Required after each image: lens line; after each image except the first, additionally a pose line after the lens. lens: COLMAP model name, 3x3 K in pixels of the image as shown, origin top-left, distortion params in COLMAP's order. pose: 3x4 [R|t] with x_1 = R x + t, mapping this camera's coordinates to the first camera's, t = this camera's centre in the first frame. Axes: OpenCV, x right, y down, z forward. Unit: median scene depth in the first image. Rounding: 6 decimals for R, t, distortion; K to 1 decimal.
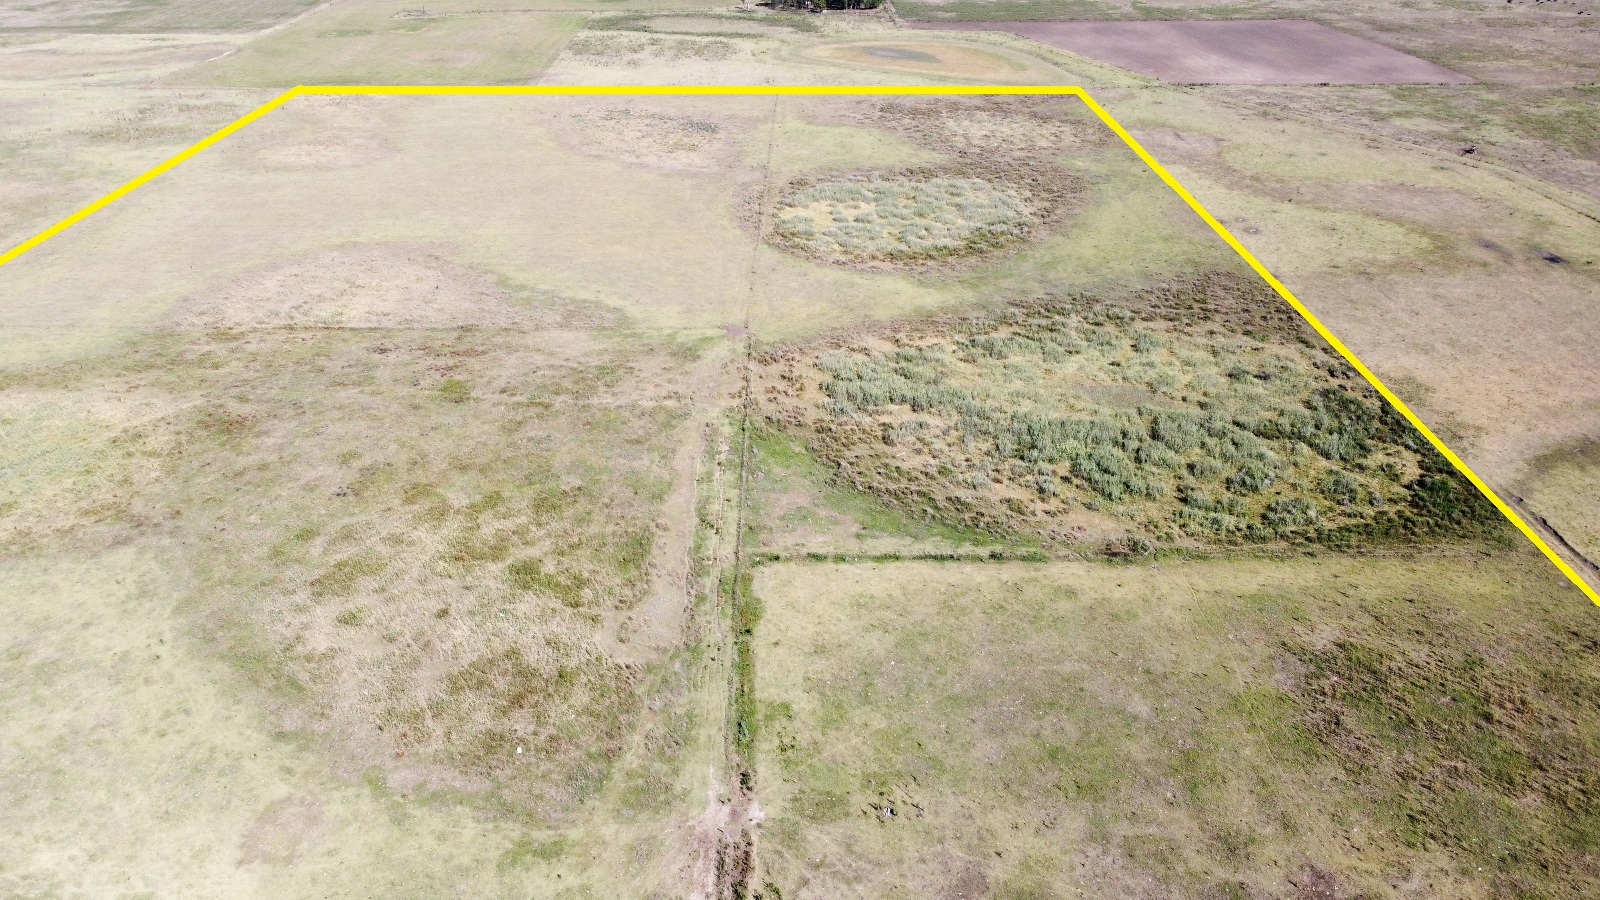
lens RADIAL K [[1207.6, 0, 800.0], [0, 1207.6, 450.0], [0, 0, 1]] dist [0.005077, 0.002852]
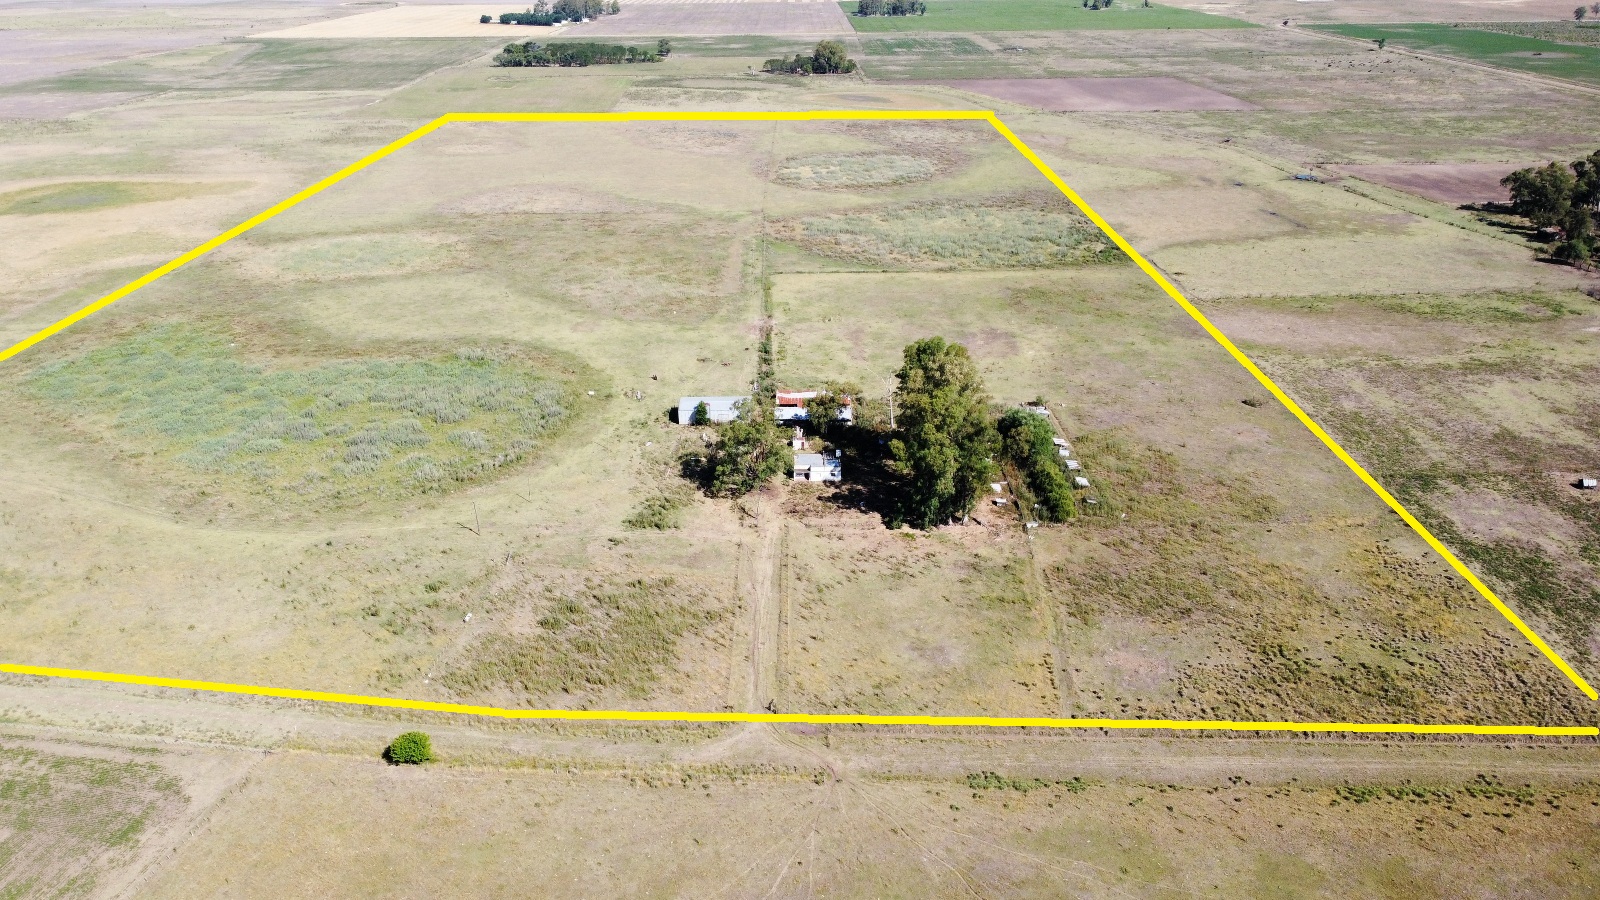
lens RADIAL K [[1159.4, 0, 800.2], [0, 1159.4, 464.8], [0, 0, 1]] dist [0.009040, 0.000455]
pose [[0.999971, -0.006856, 0.003247, 0.002744], [0.007018, 0.998578, -0.052852, 0.297266], [-0.002880, 0.052873, 0.998597, -0.563552]]
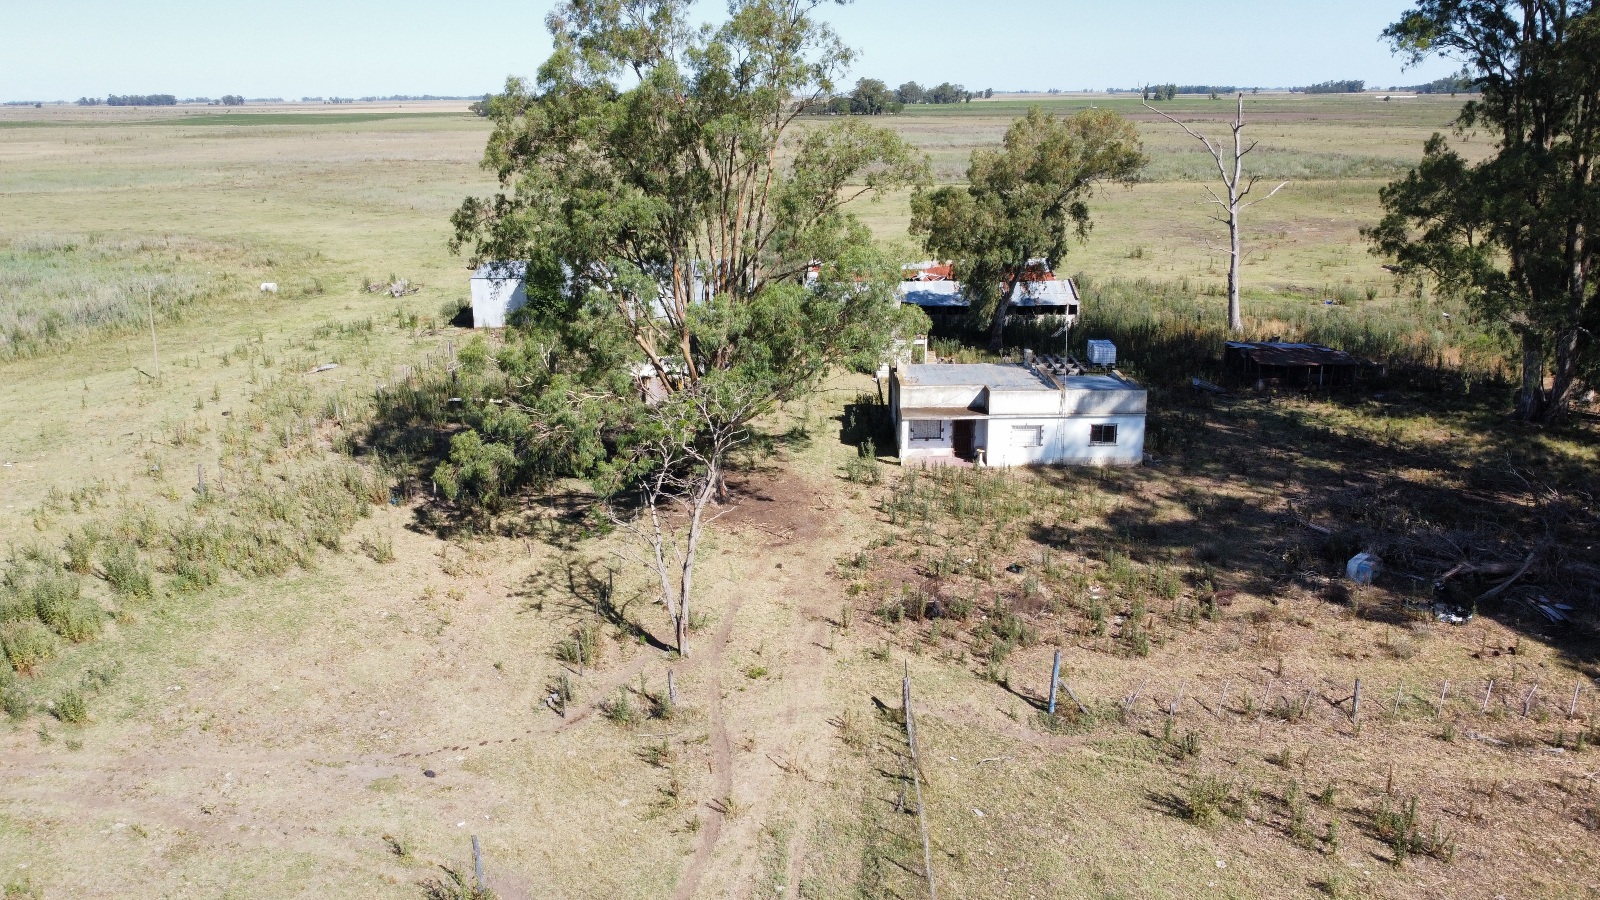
lens RADIAL K [[1207.6, 0, 800.0], [0, 1207.6, 450.0], [0, 0, 1]] dist [0.005077, 0.002852]
pose [[0.999824, -0.000511, -0.018760, -0.007913], [-0.002980, 0.982625, -0.185578, 0.294812], [0.018529, 0.185601, 0.982450, -0.018781]]
